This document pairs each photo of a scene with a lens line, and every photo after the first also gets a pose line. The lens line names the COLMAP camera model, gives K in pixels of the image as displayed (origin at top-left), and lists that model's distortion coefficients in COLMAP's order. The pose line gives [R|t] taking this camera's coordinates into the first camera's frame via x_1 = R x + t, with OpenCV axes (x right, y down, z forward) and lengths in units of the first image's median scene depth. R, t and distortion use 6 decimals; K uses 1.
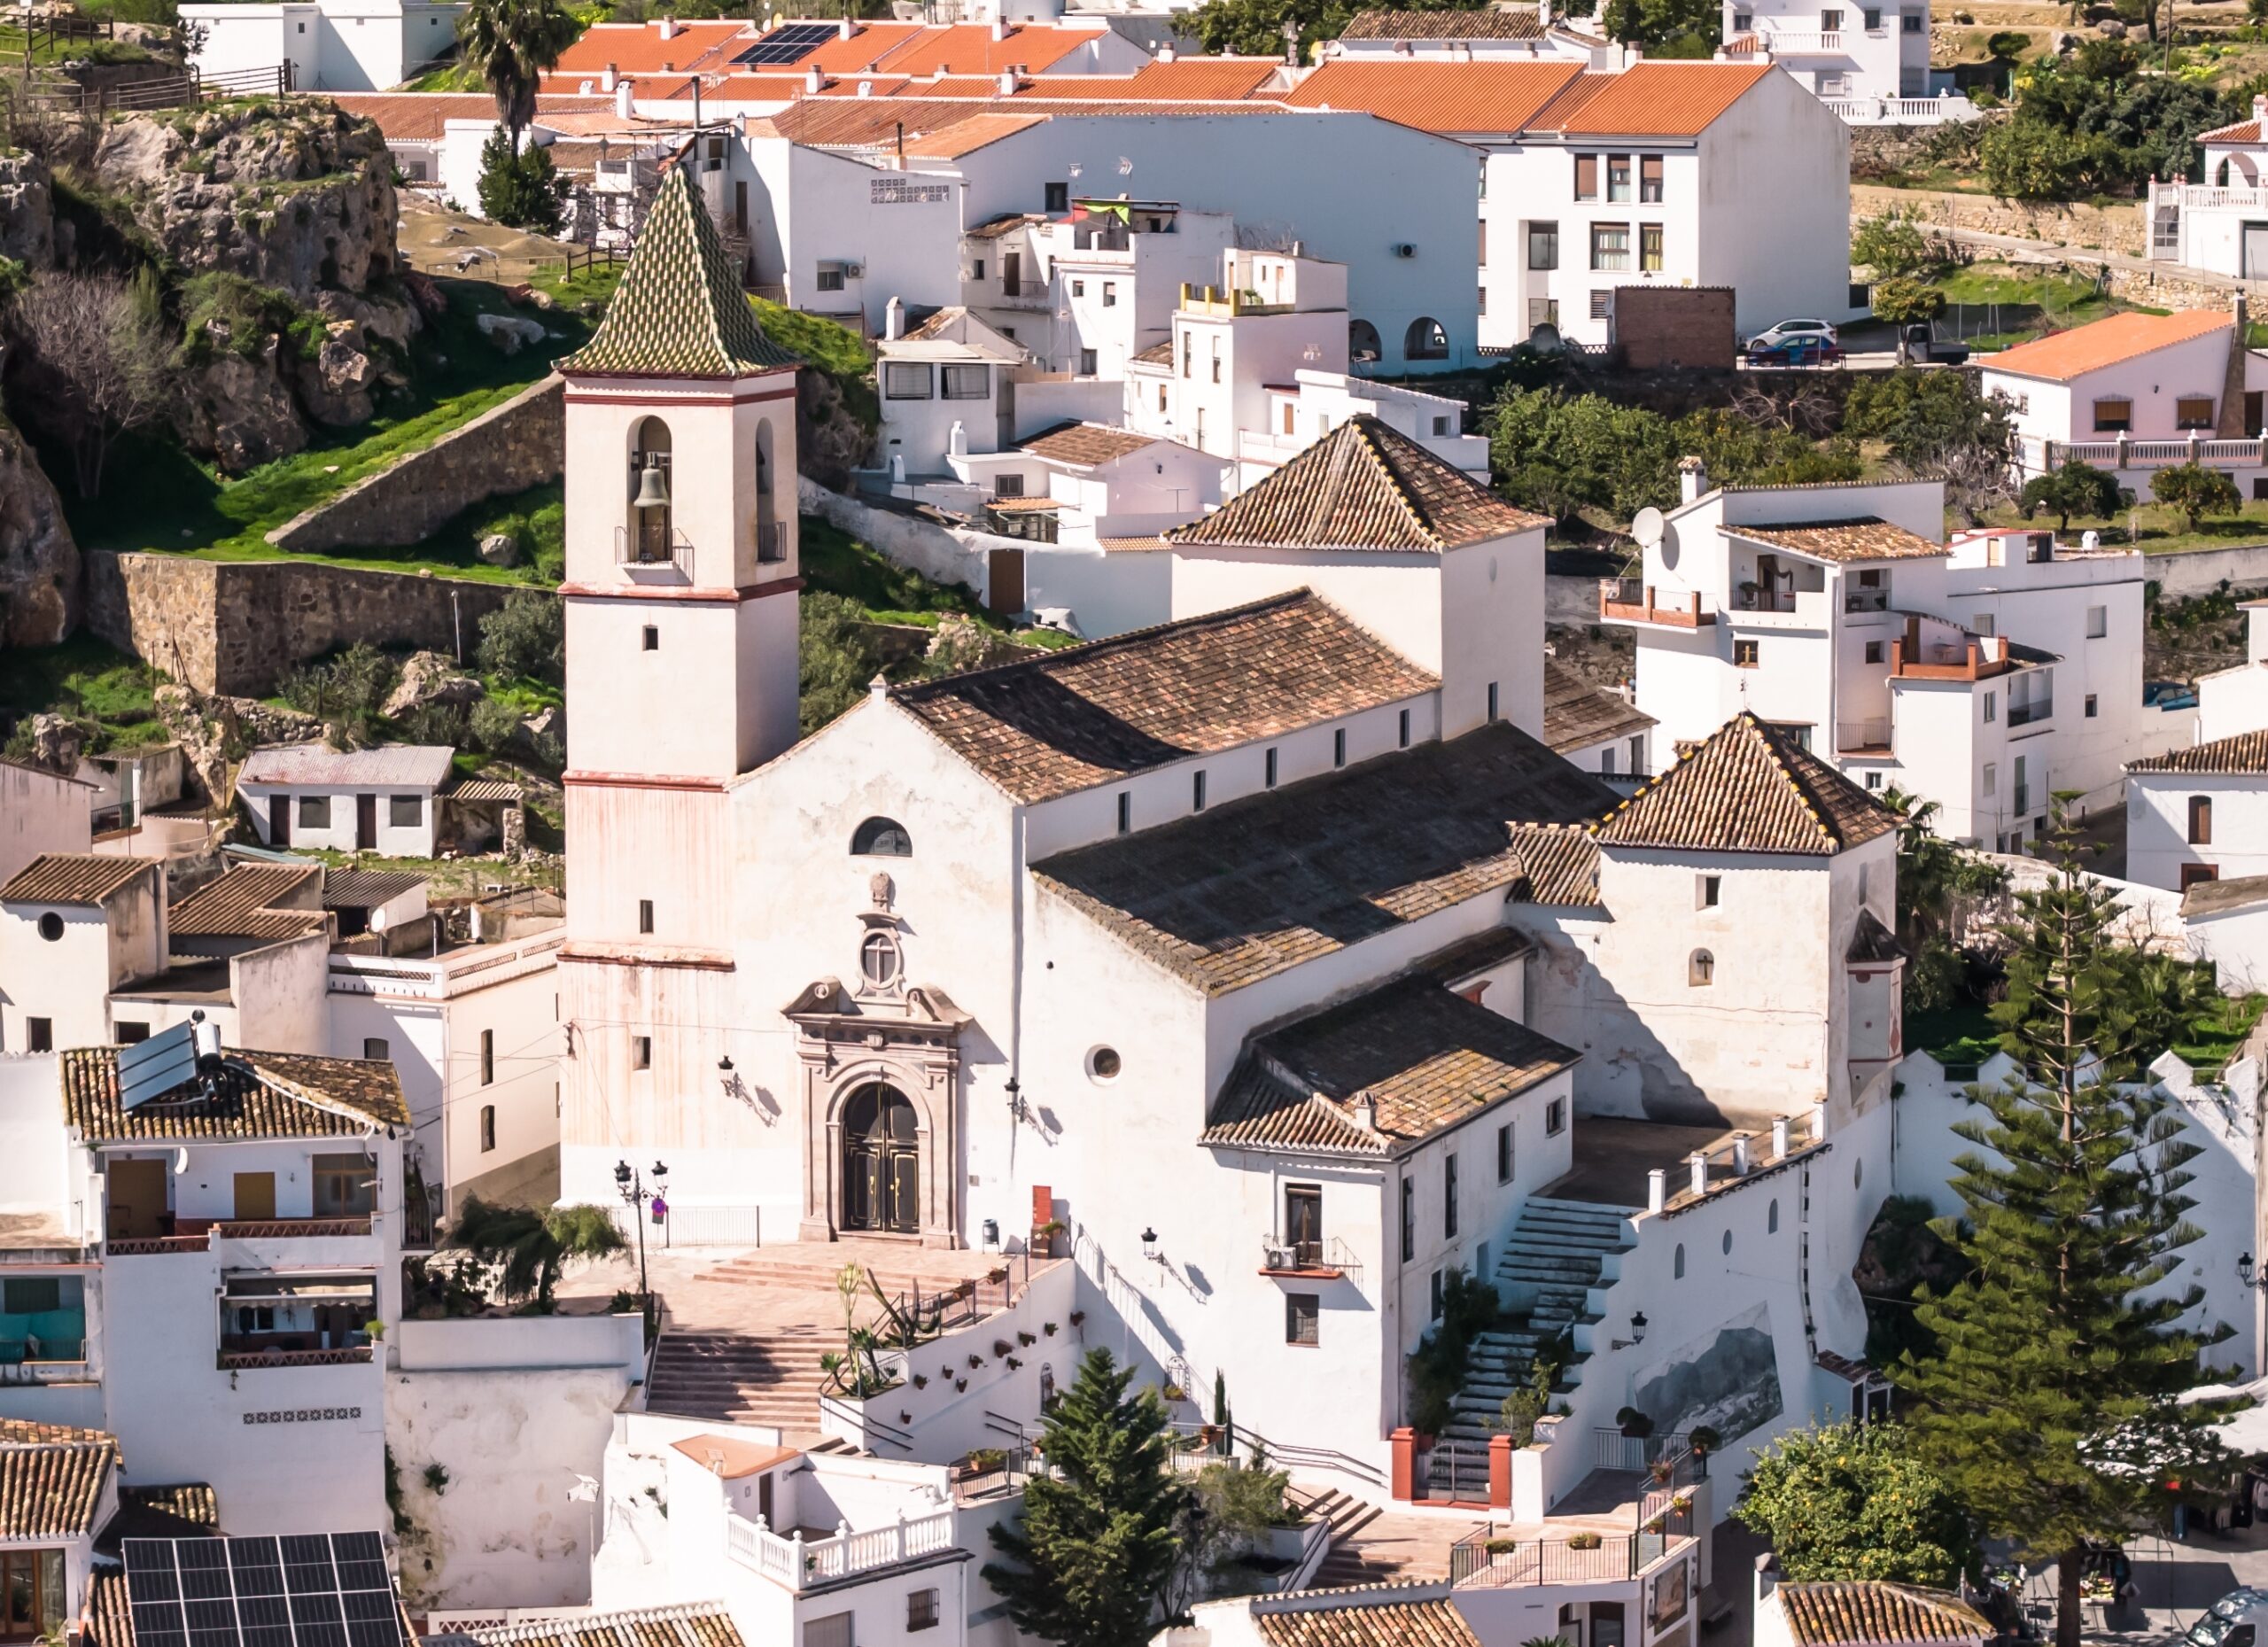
lens RADIAL K [[6919.5, 0, 1123.7], [0, 6919.5, 808.4], [0, 0, 1]] dist [-0.102469, 0.000000]
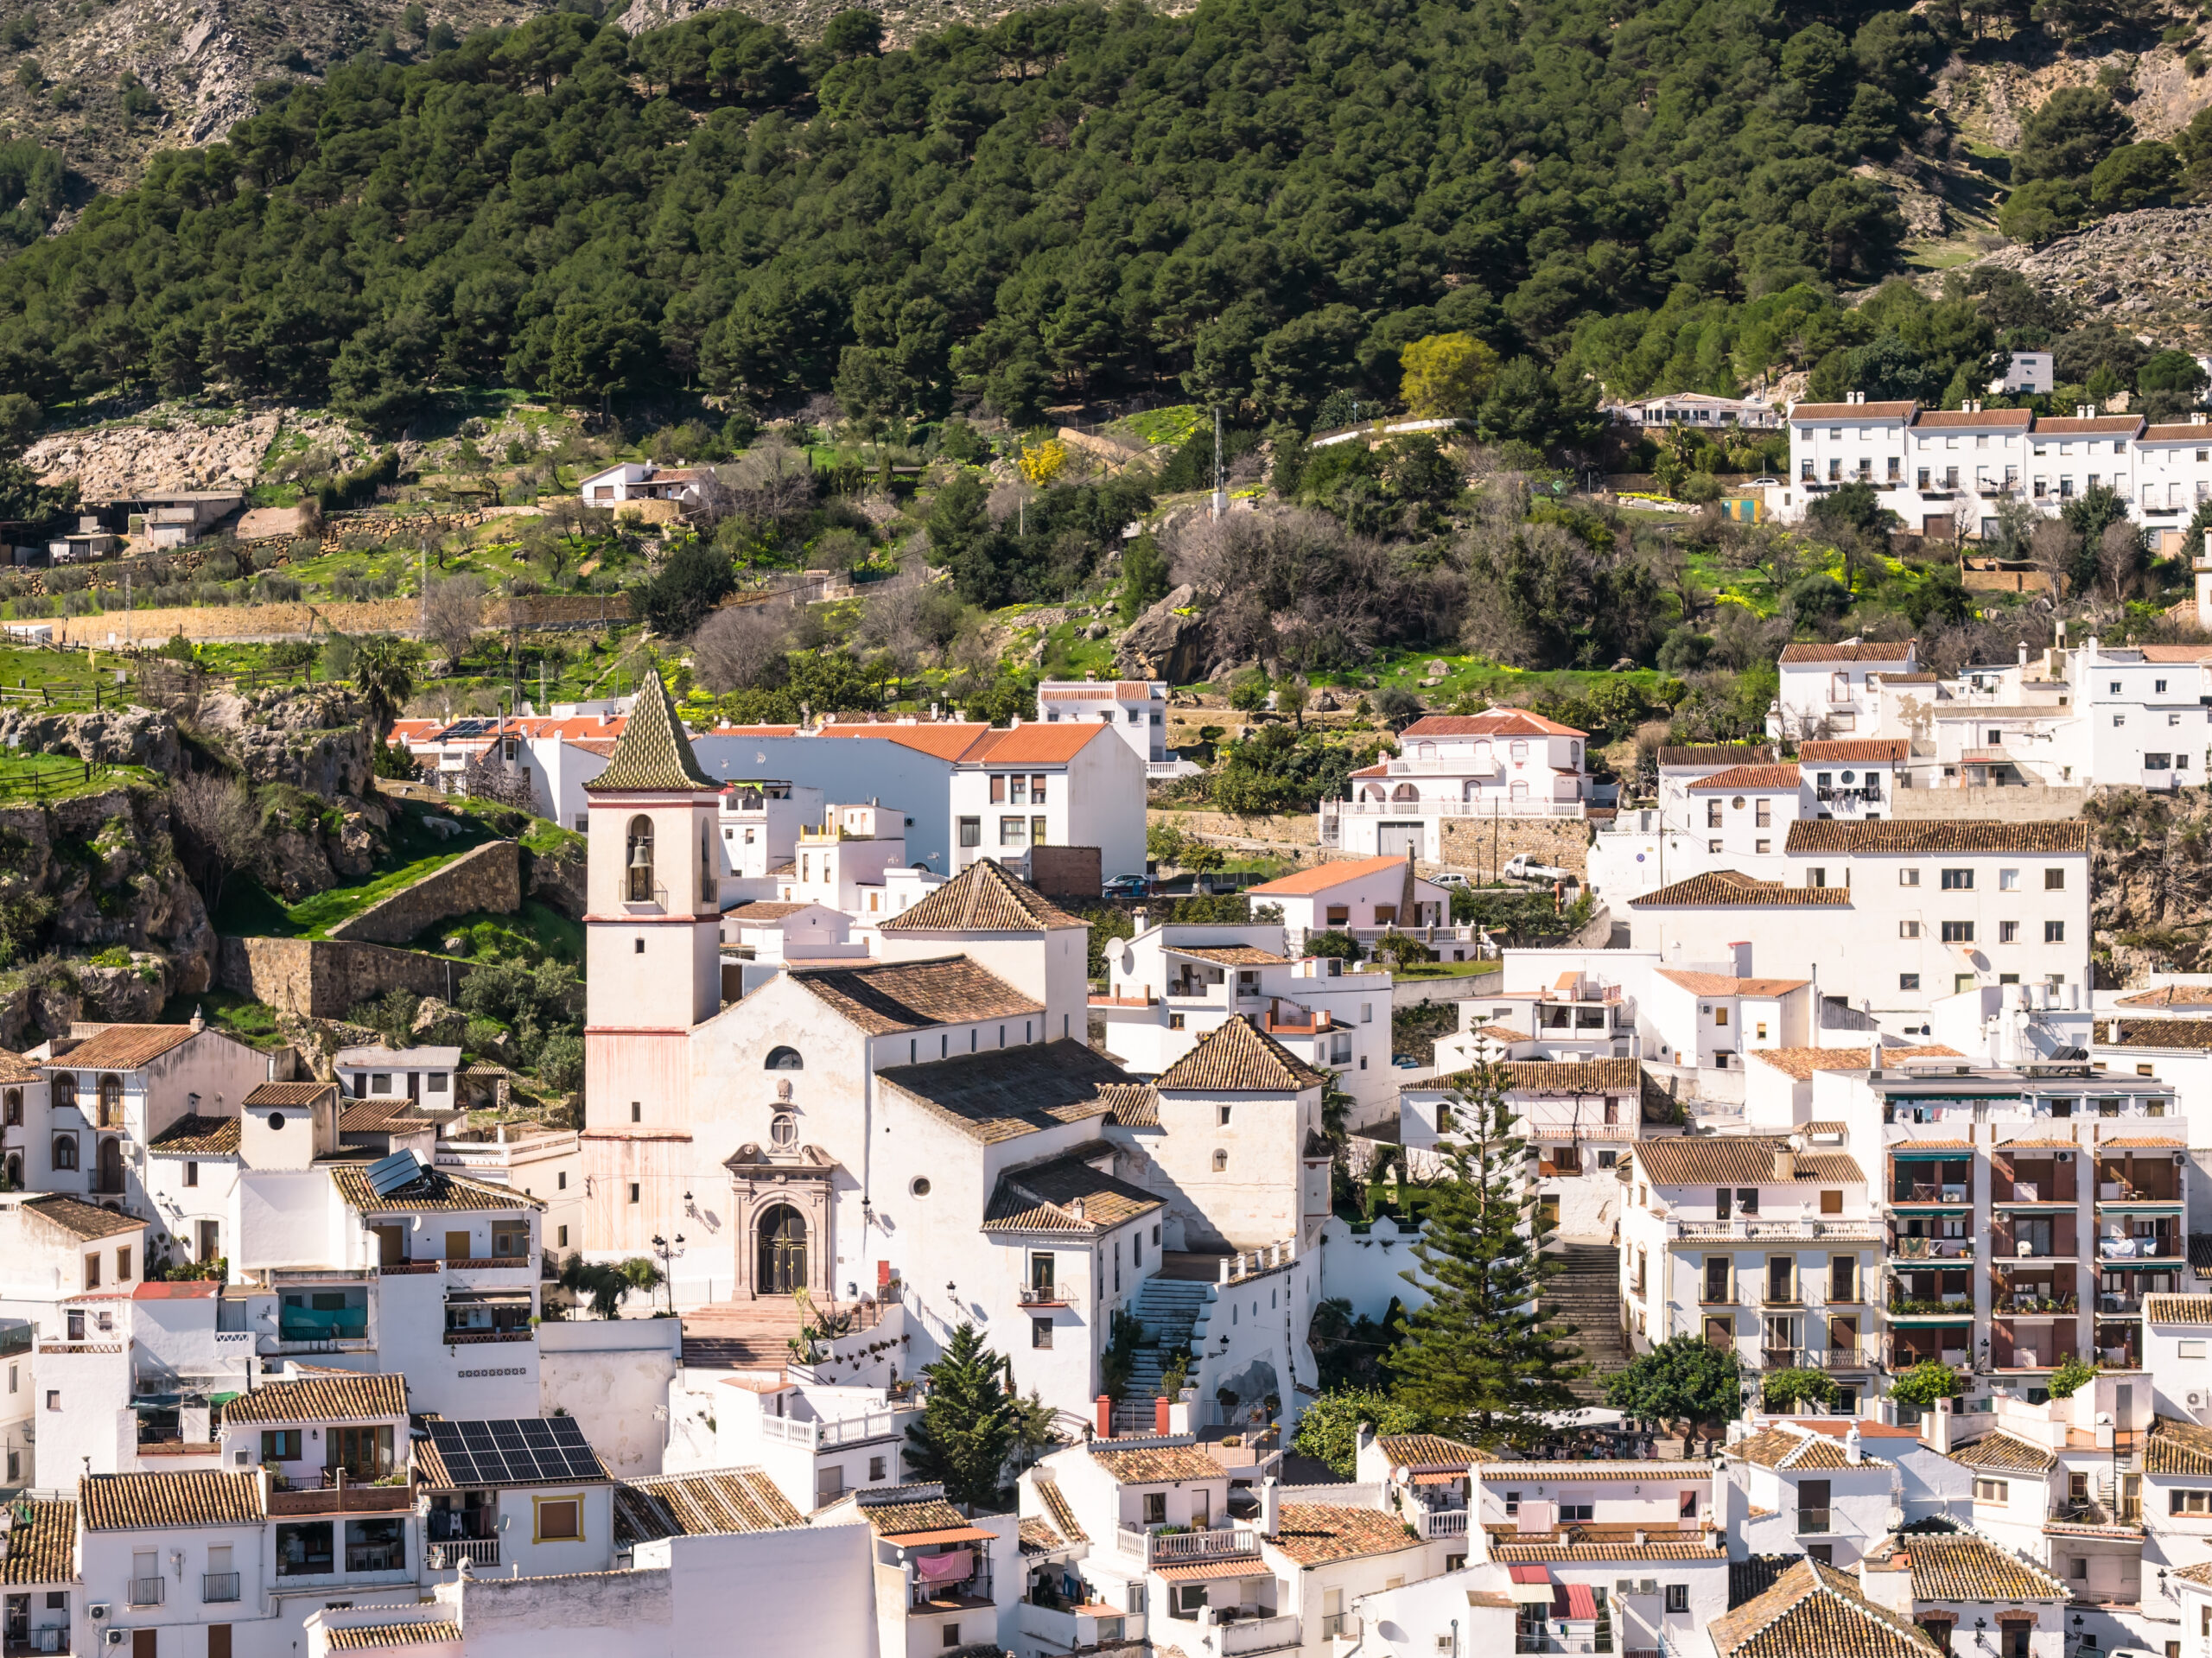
lens RADIAL K [[4514.6, 0, 1116.3], [0, 4514.6, 842.7], [0, 0, 1]] dist [-0.084127, 0.000000]
pose [[0.987752, 0.000359, 0.156029, -0.116903], [0.017976, 0.993077, -0.116084, 0.075023], [-0.154990, 0.117467, 0.980907, -0.096694]]
